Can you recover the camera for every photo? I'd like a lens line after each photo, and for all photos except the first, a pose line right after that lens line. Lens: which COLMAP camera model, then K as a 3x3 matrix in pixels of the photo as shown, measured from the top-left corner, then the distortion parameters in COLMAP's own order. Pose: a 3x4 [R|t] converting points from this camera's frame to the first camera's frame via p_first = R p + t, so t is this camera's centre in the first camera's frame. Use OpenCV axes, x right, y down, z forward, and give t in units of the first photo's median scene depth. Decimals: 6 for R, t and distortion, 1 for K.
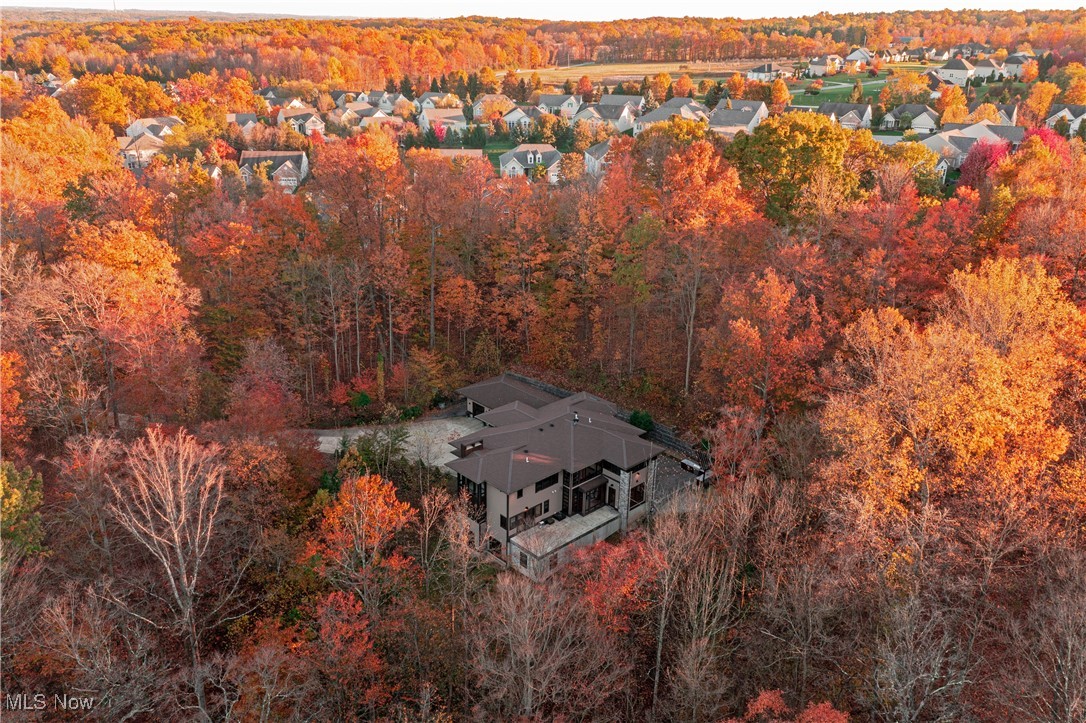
lens RADIAL K [[869.5, 0, 539.7], [0, 869.5, 362.5], [0, 0, 1]] dist [0.004440, 0.003389]
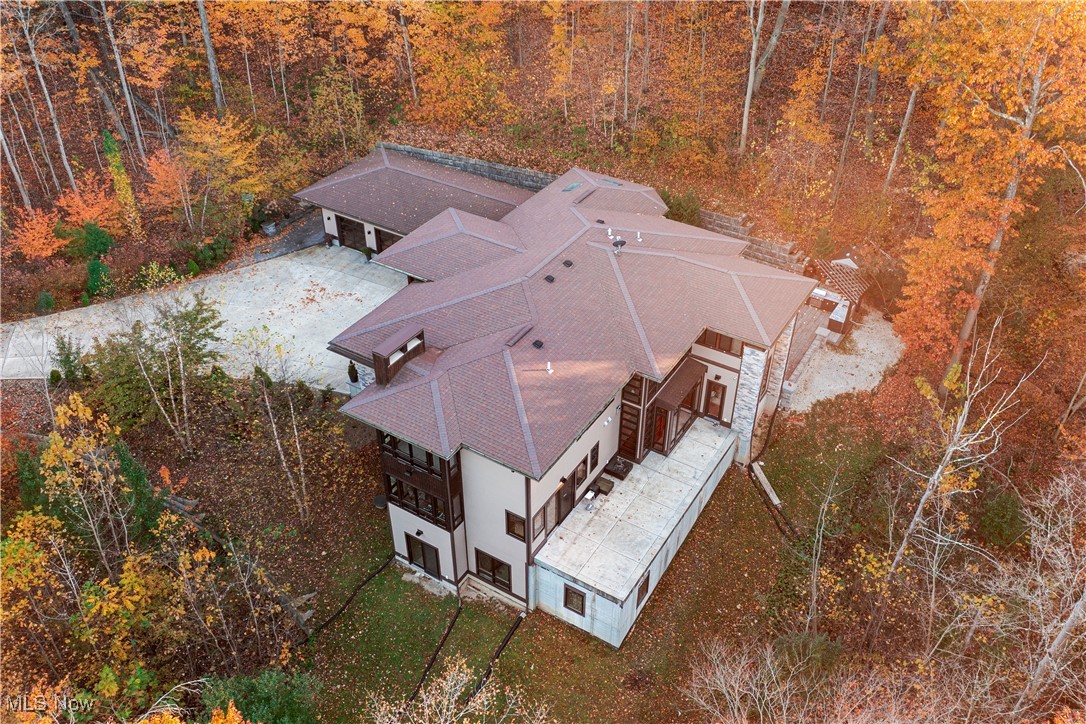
lens RADIAL K [[869.5, 0, 546.2], [0, 869.5, 353.9], [0, 0, 1]] dist [0.004440, 0.003389]
pose [[0.964360, -0.165705, 0.206281, -0.074691], [0.103784, 0.954027, 0.281177, -0.005399], [-0.243390, -0.249748, 0.937223, 0.479527]]
